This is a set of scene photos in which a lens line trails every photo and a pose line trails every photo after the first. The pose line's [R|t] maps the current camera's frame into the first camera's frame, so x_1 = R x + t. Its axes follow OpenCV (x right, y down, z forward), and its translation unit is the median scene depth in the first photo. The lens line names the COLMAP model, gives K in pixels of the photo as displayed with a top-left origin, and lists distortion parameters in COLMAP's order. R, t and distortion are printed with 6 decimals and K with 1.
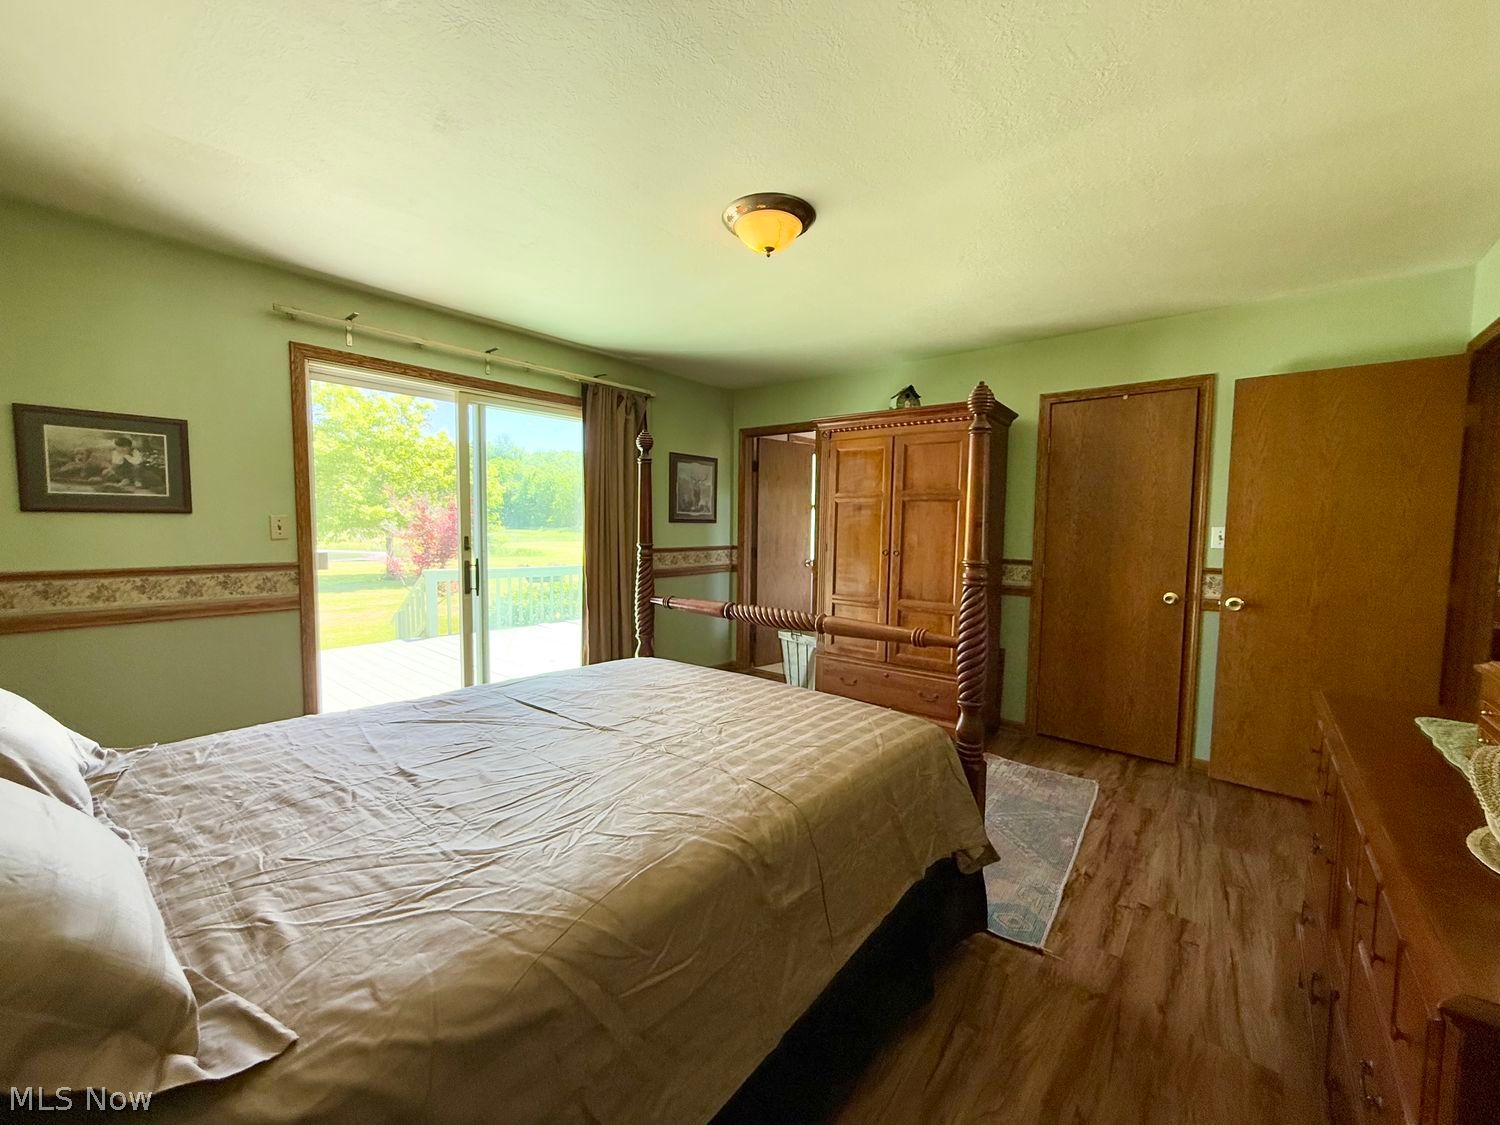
lens RADIAL K [[596.8, 0, 746.9], [0, 596.8, 562.9], [0, 0, 1]] dist [-0.002313, -0.000419]
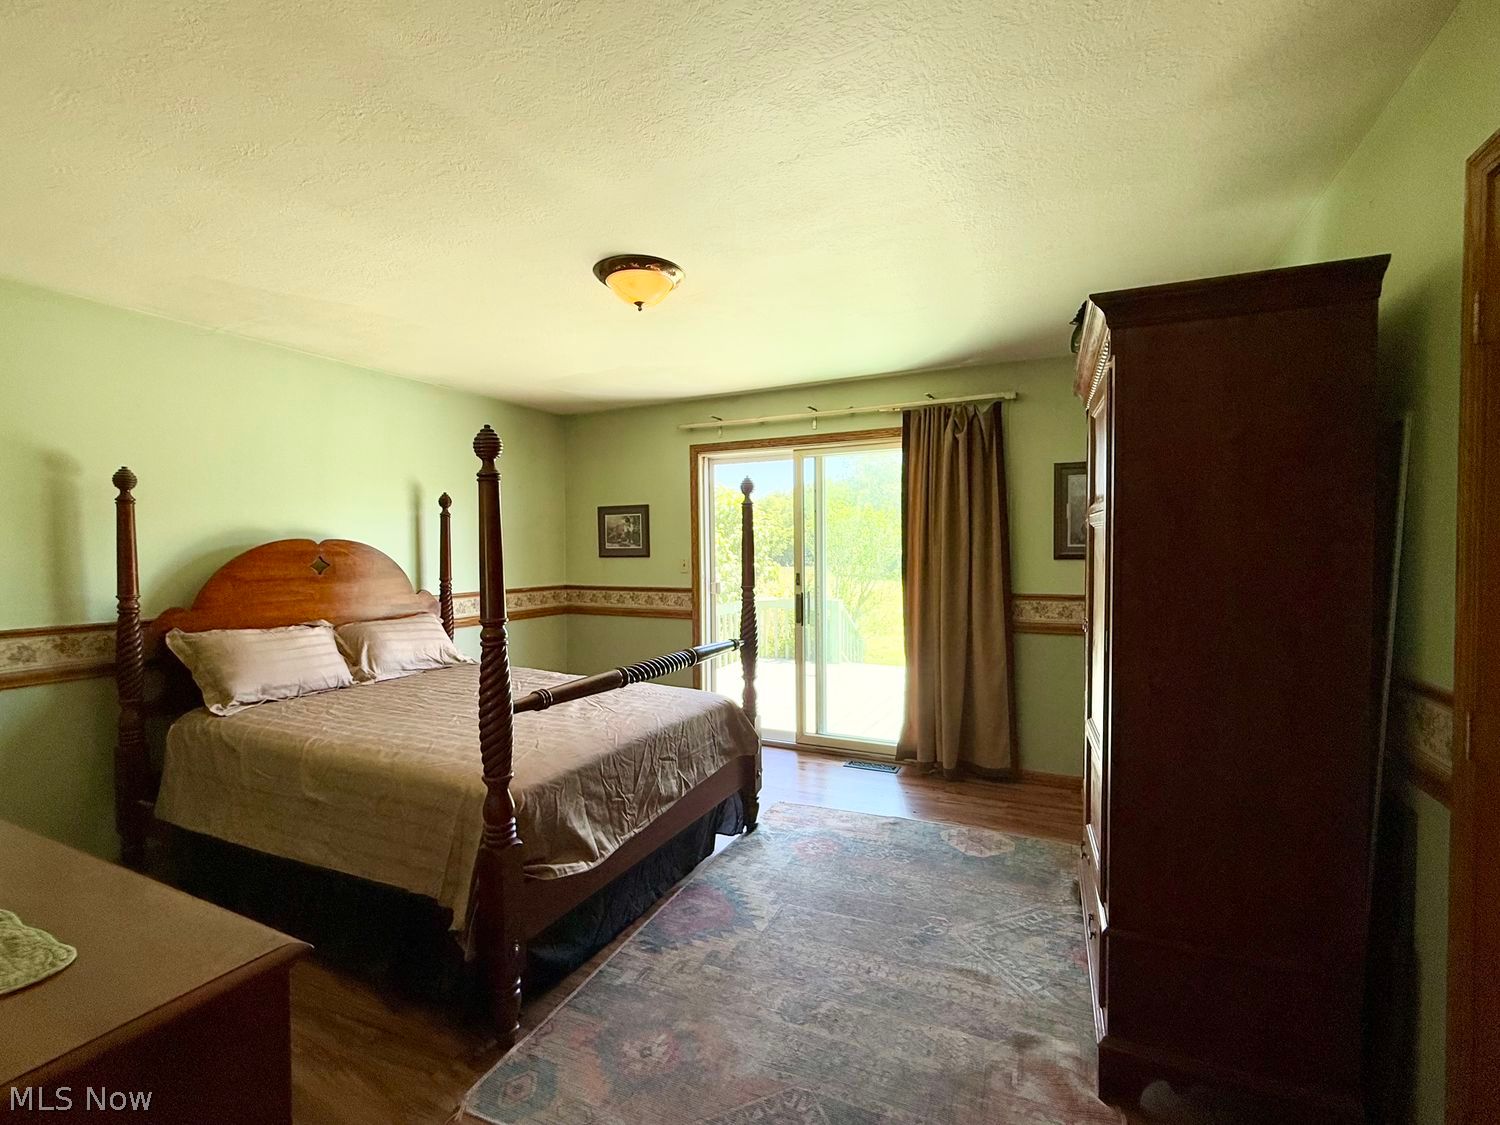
lens RADIAL K [[663.5, 0, 744.5], [0, 663.5, 566.4], [0, 0, 1]] dist [-0.002796, -0.000122]
pose [[0.242931, 0.014711, -0.969932, 1.024837], [-0.055147, 0.998477, 0.001332, -0.073474], [0.968475, 0.053165, 0.243372, 0.794927]]
